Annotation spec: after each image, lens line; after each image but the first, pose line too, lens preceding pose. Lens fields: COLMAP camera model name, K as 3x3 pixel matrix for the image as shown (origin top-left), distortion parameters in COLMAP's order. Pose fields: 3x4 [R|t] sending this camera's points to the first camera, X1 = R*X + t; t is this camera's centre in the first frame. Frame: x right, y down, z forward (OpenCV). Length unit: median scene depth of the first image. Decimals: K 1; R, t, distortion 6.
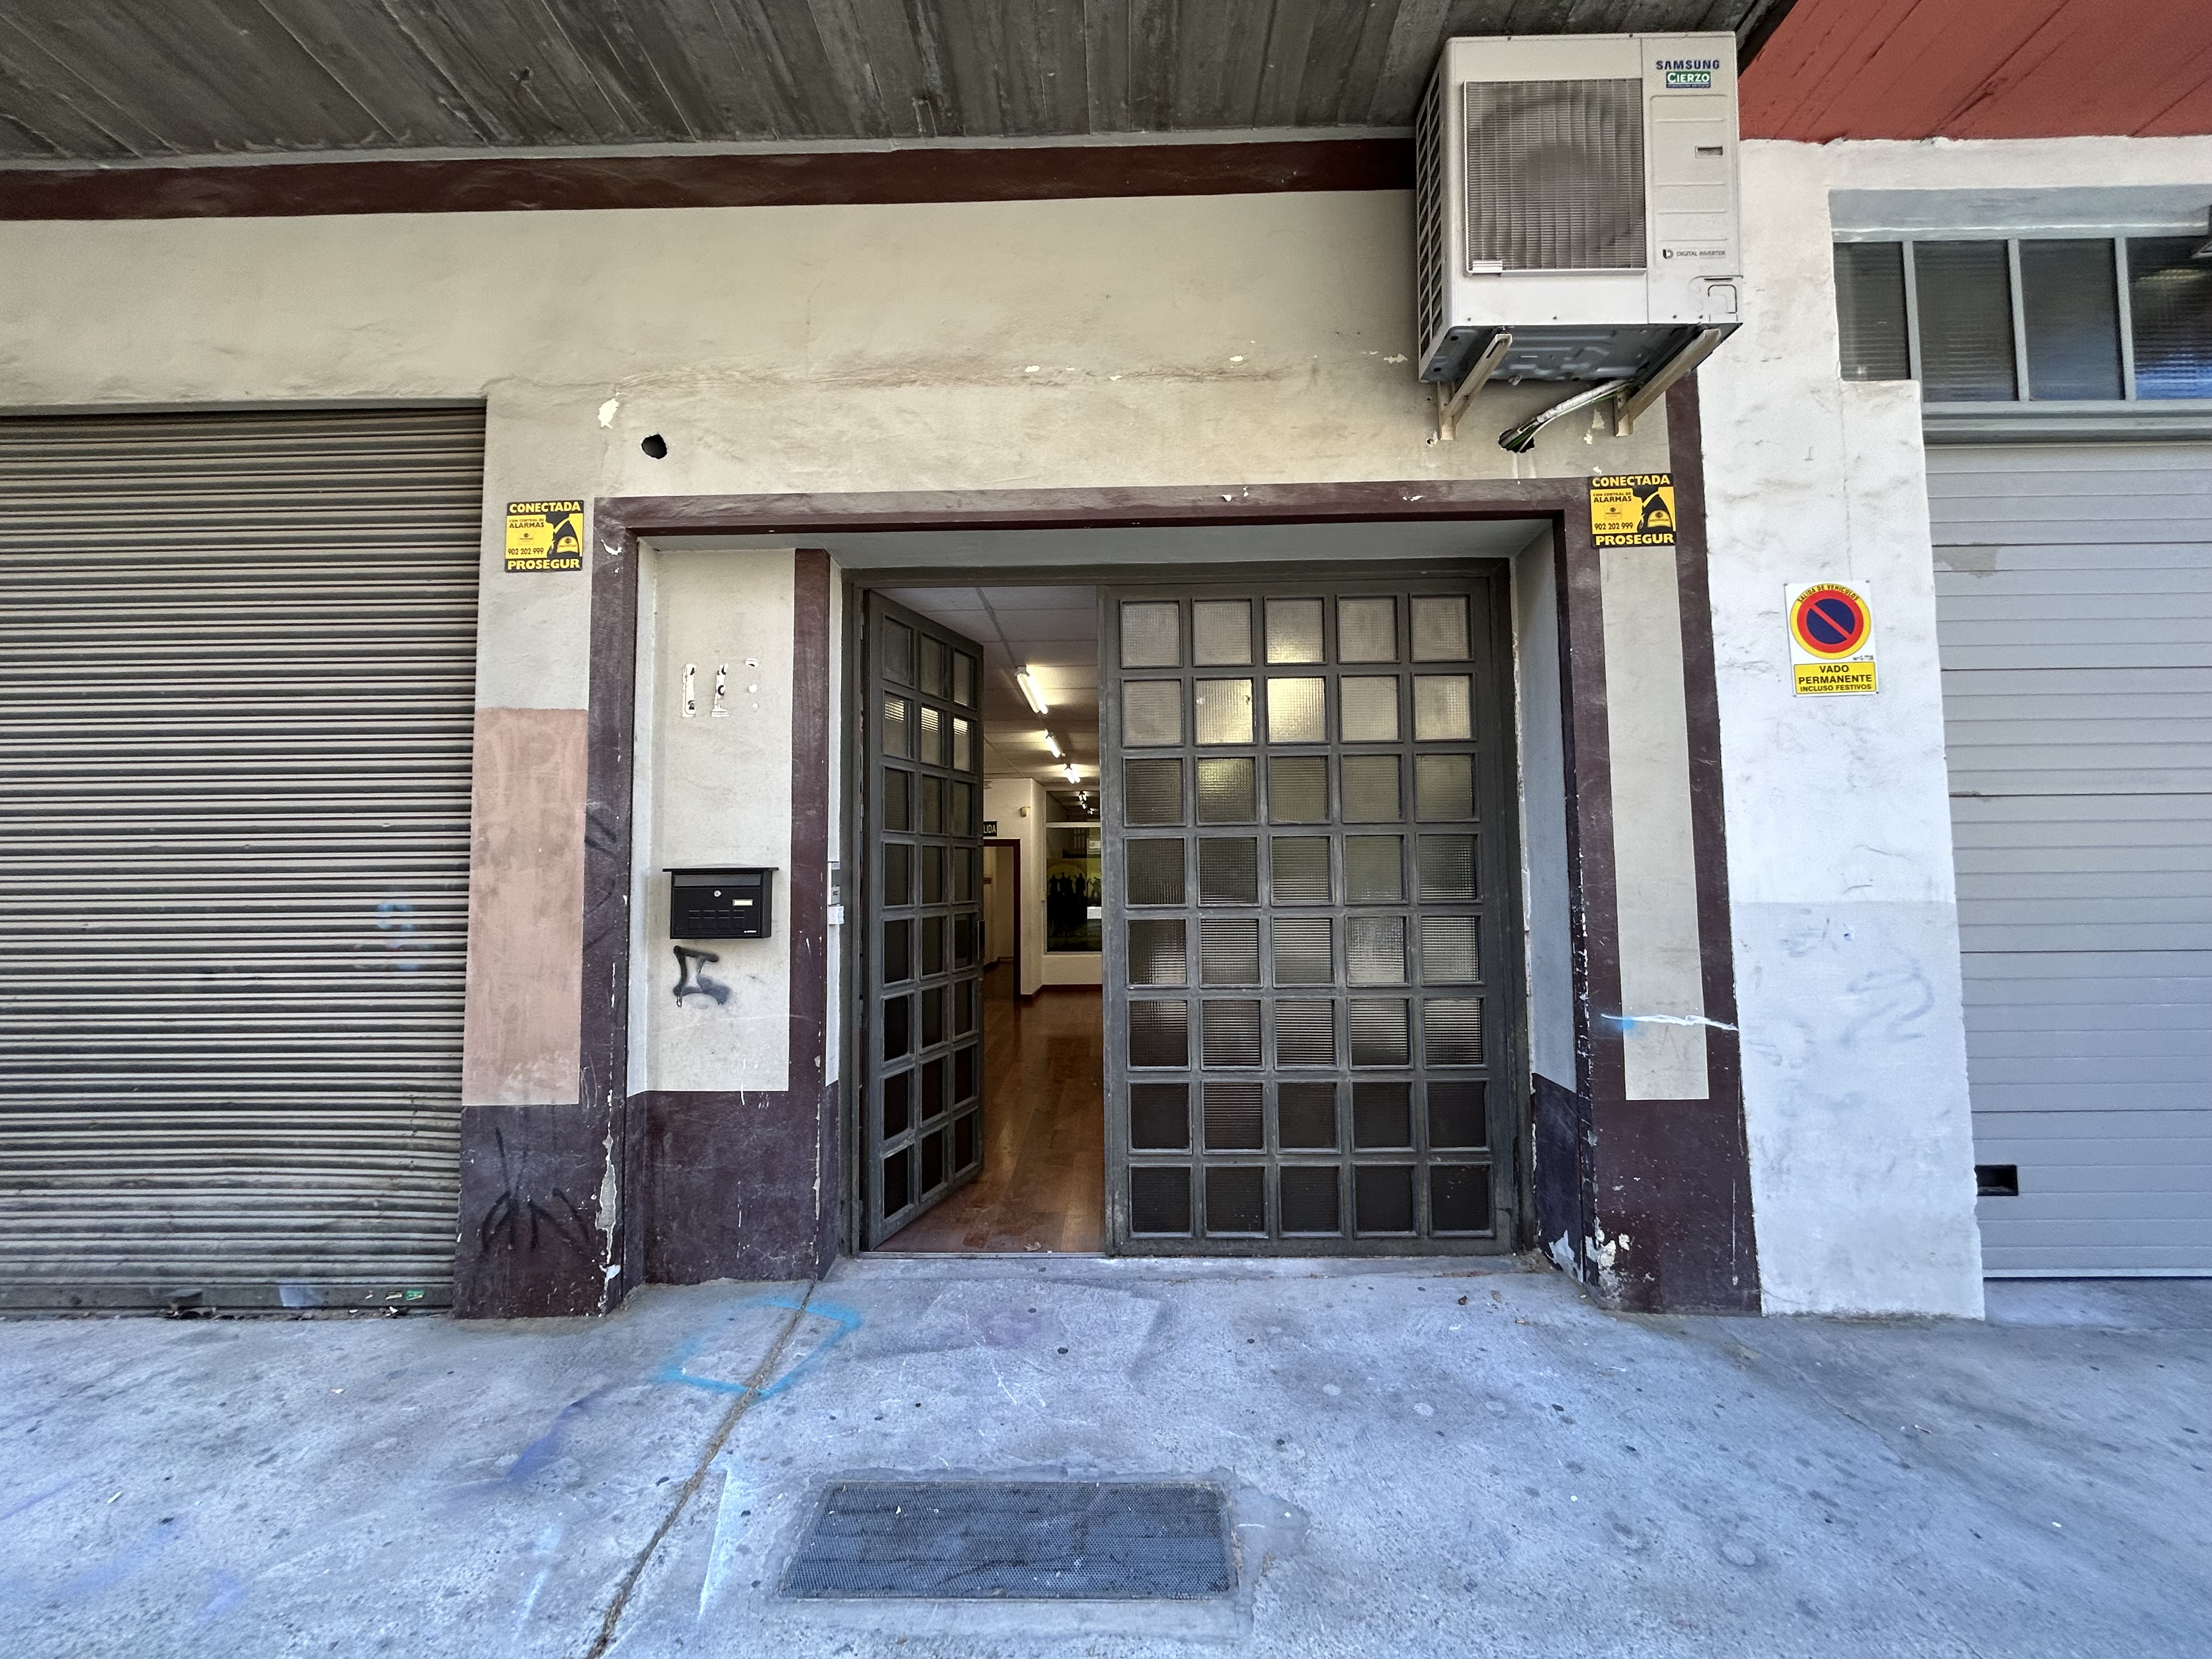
lens RADIAL K [[885.1, 0, 1106.8], [0, 885.1, 830.6], [0, 0, 1]] dist [0.000162, 0.000648]
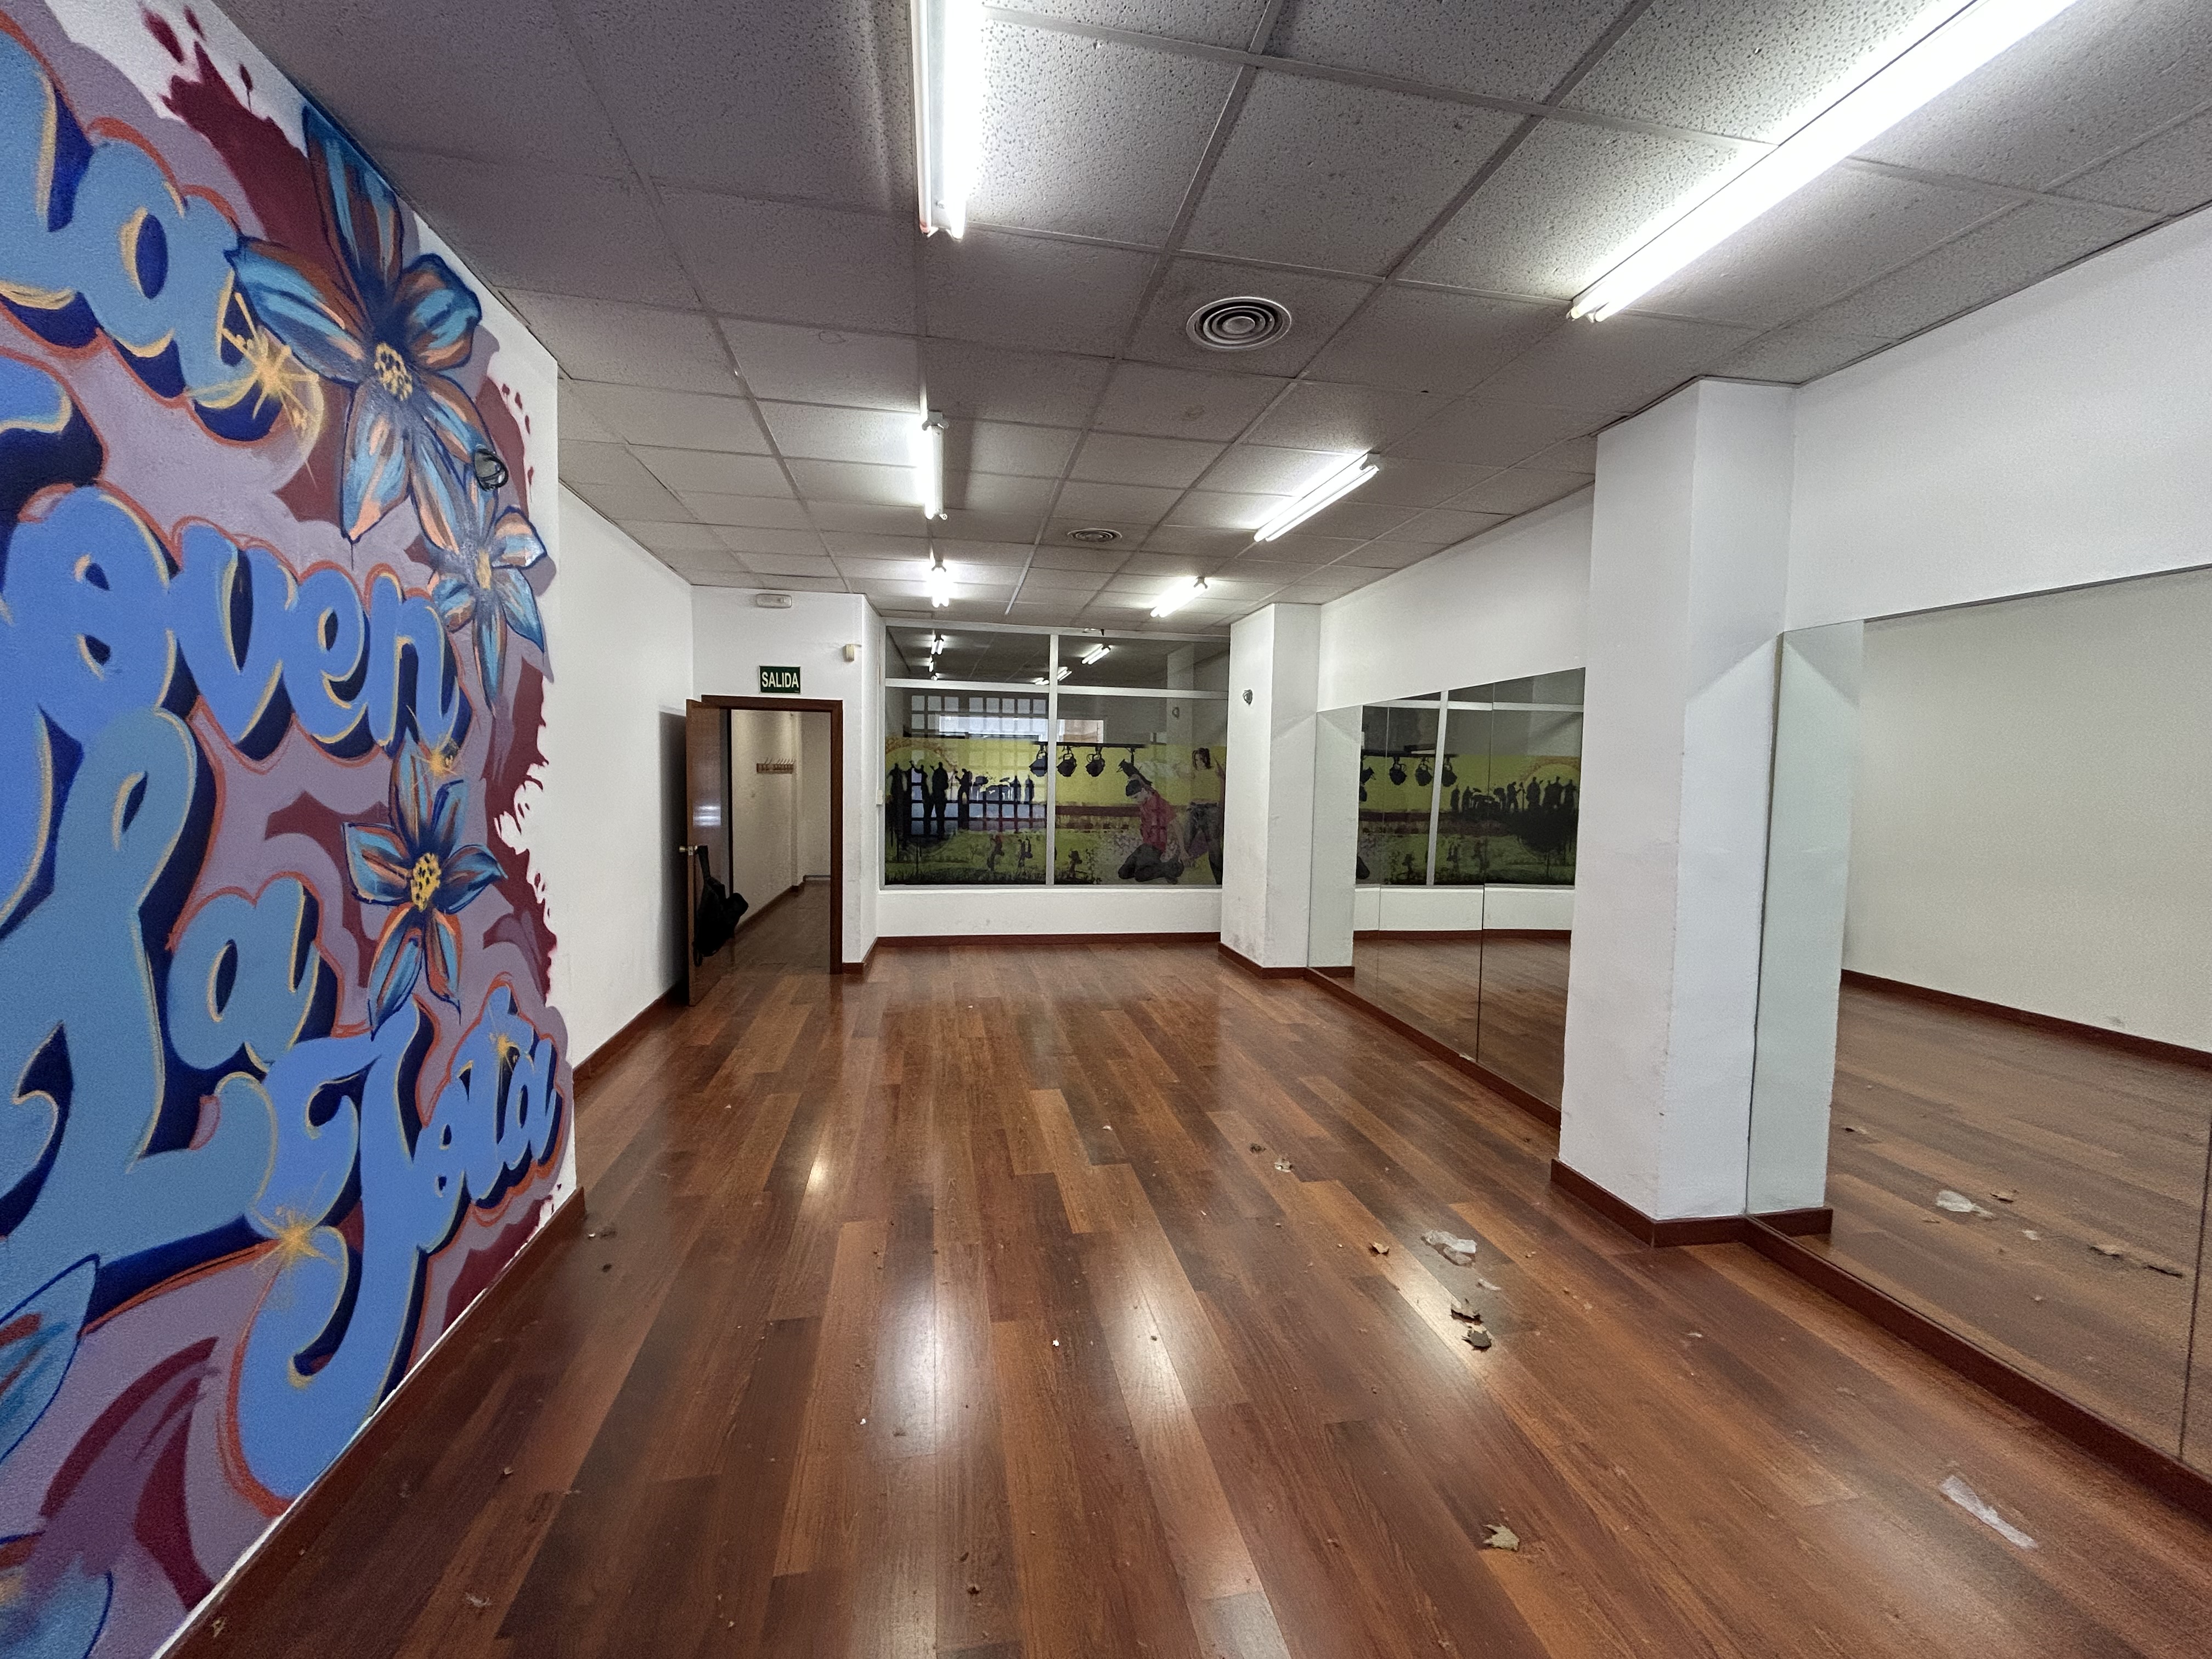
lens RADIAL K [[885.1, 0, 1102.8], [0, 885.1, 829.9], [0, 0, 1]] dist [0.000162, 0.000648]
pose [[0.978482, 0.015911, 0.205717, -0.048421], [-0.040557, 0.992403, 0.116151, 0.019211], [-0.202306, -0.121995, 0.971694, 0.386391]]
